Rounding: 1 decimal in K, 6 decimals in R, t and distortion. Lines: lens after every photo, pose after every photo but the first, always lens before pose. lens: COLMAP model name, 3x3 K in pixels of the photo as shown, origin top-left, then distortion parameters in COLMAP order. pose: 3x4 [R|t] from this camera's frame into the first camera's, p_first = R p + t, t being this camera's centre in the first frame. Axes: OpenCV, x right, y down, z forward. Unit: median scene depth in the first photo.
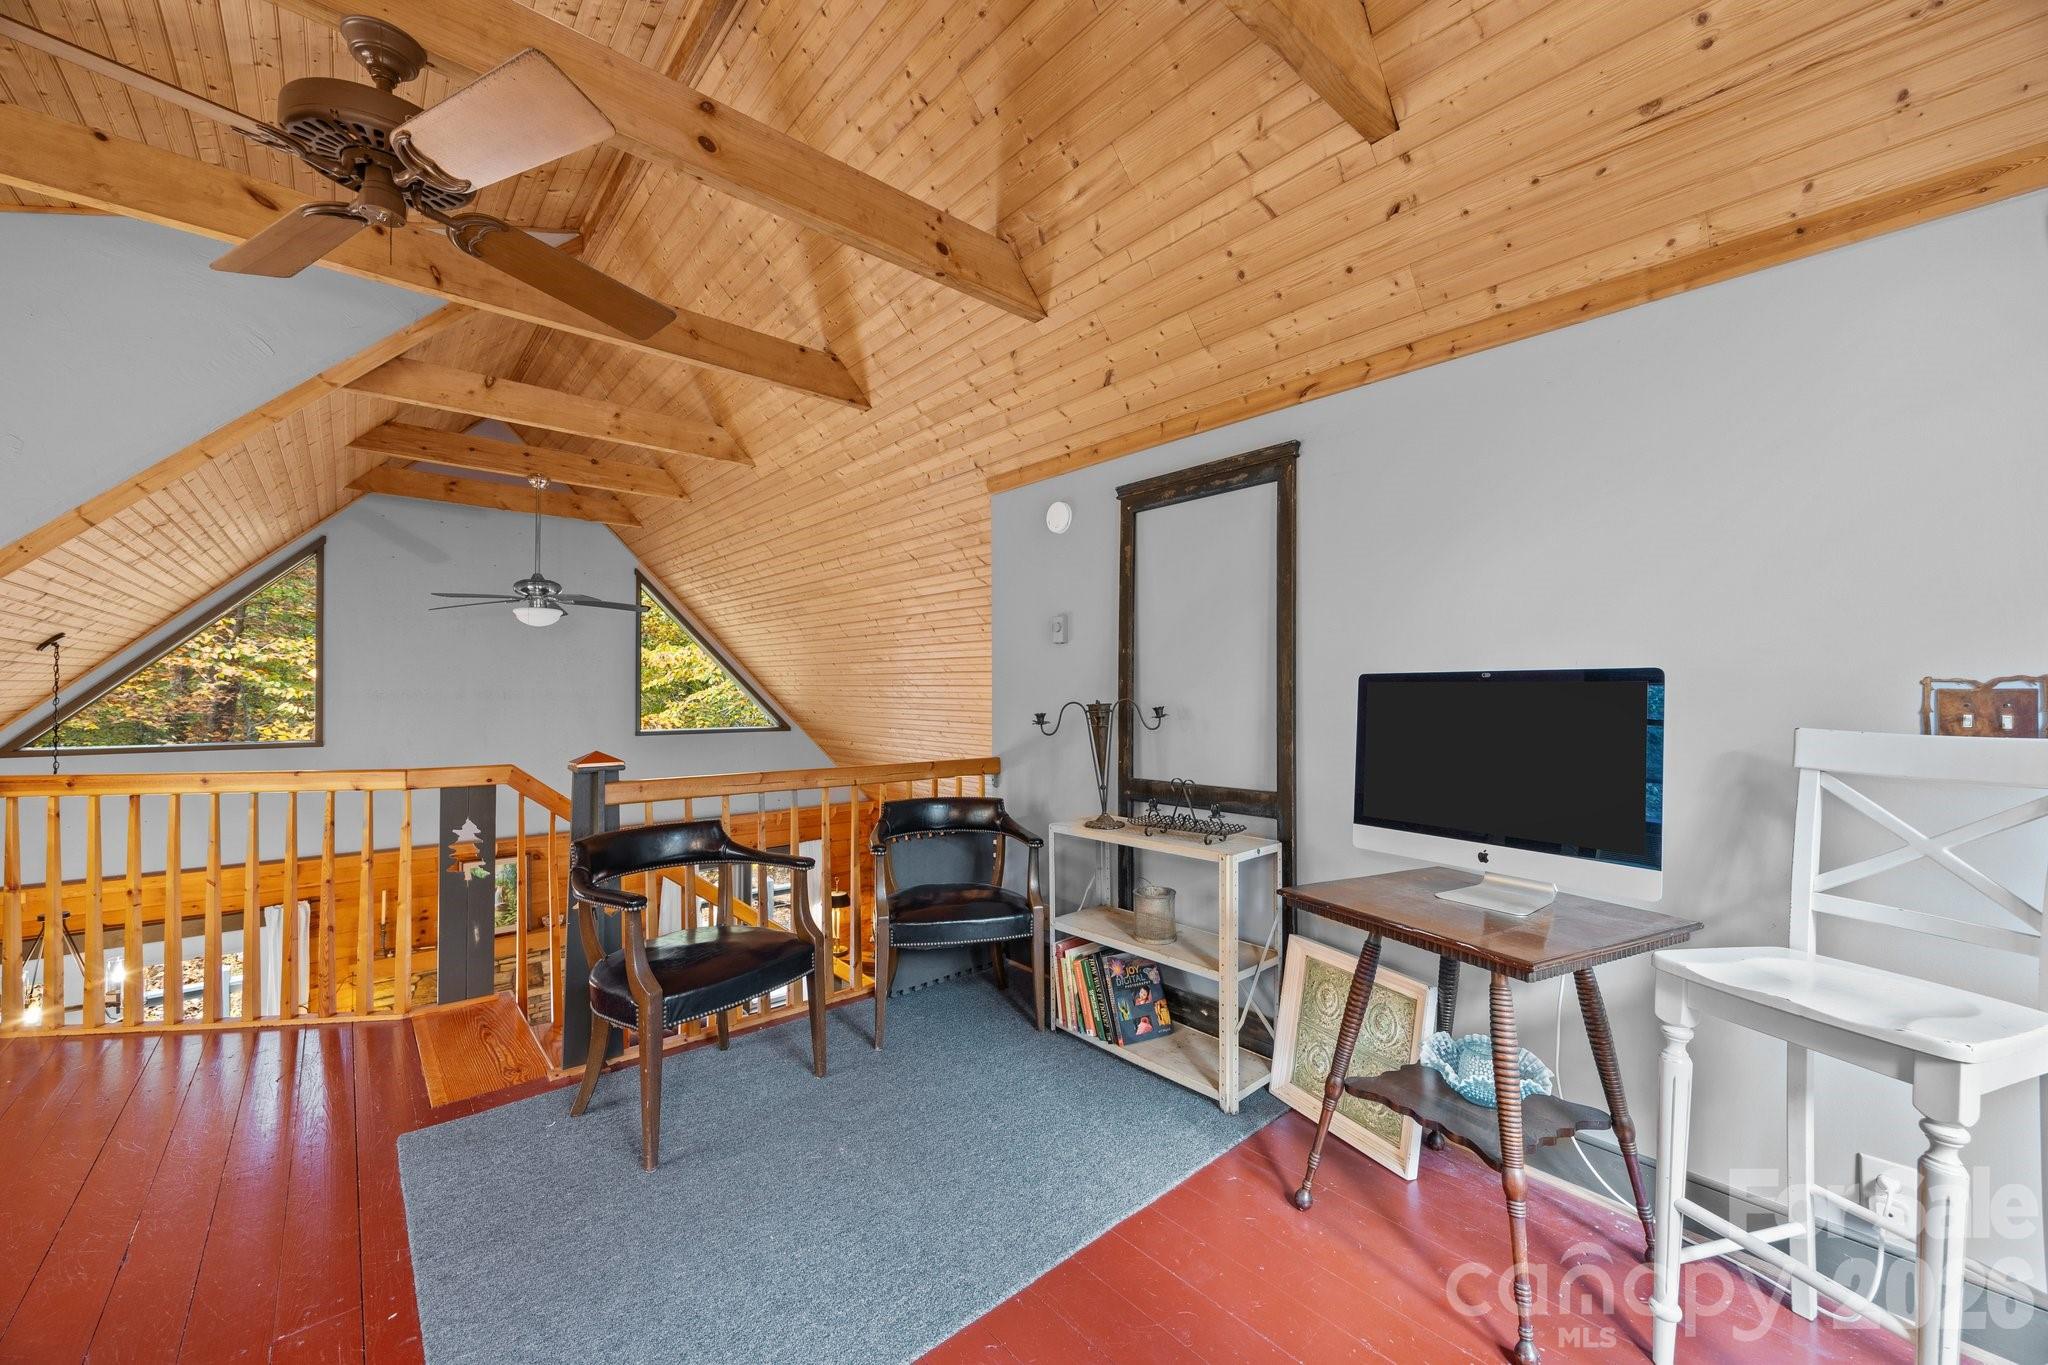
lens RADIAL K [[777.3, 0, 1024.0], [0, 777.3, 682.5], [0, 0, 1]] dist [0.001367, 0.000012]
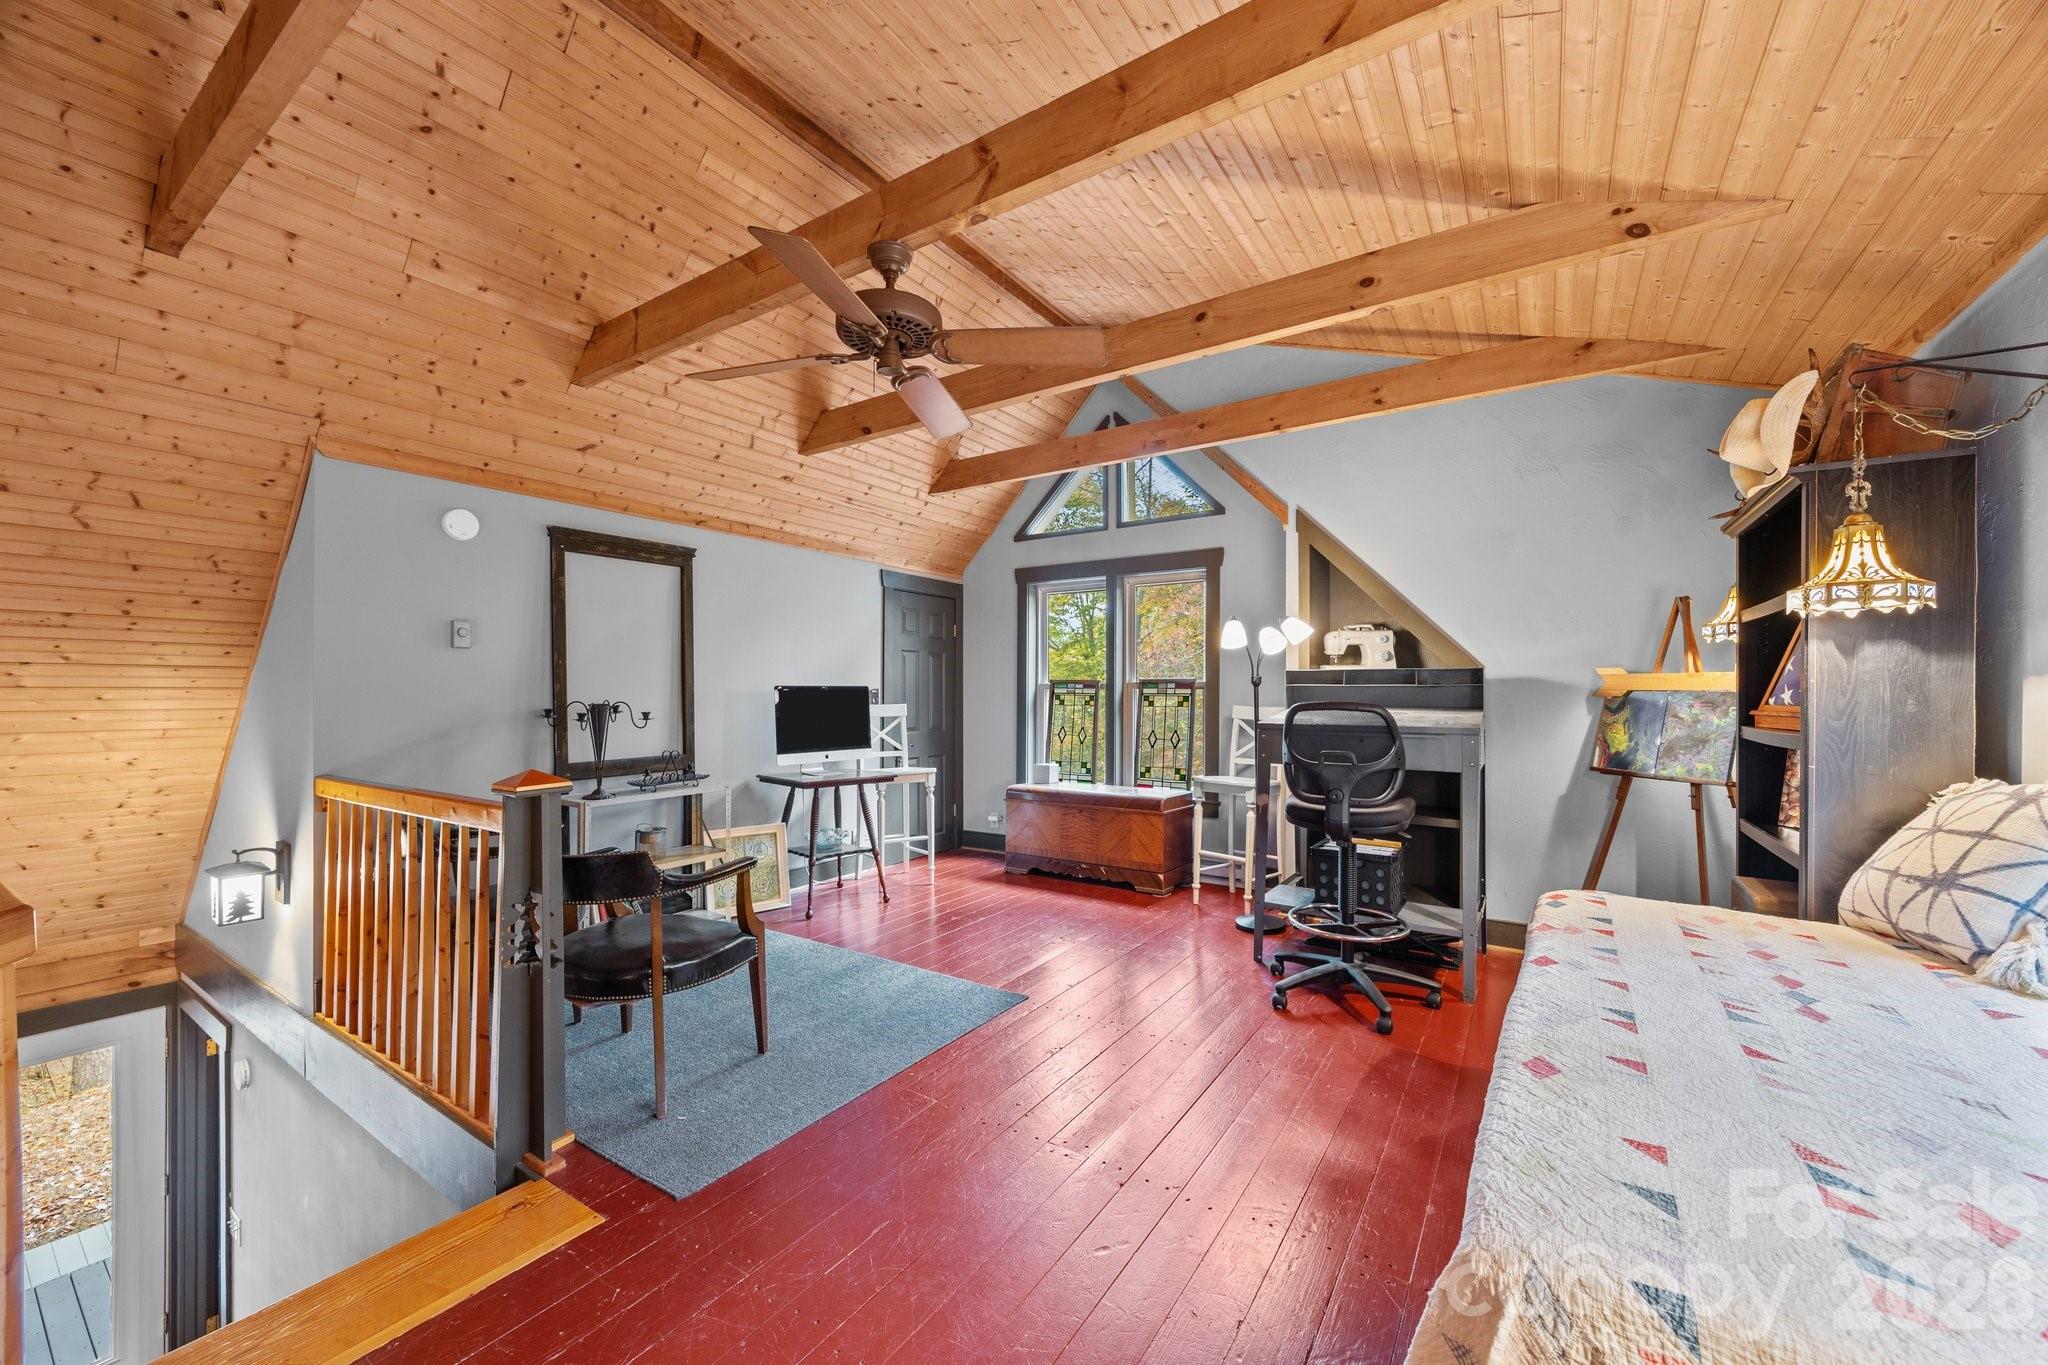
lens RADIAL K [[783.4, 0, 1024.4], [0, 783.4, 691.7], [0, 0, 1]] dist [-0.000232, -0.000095]
pose [[-0.268133, -0.001861, 0.963380, -1.440210], [-0.005563, 0.999984, 0.000383, 0.000689], [-0.963366, -0.005256, -0.268139, 0.719318]]
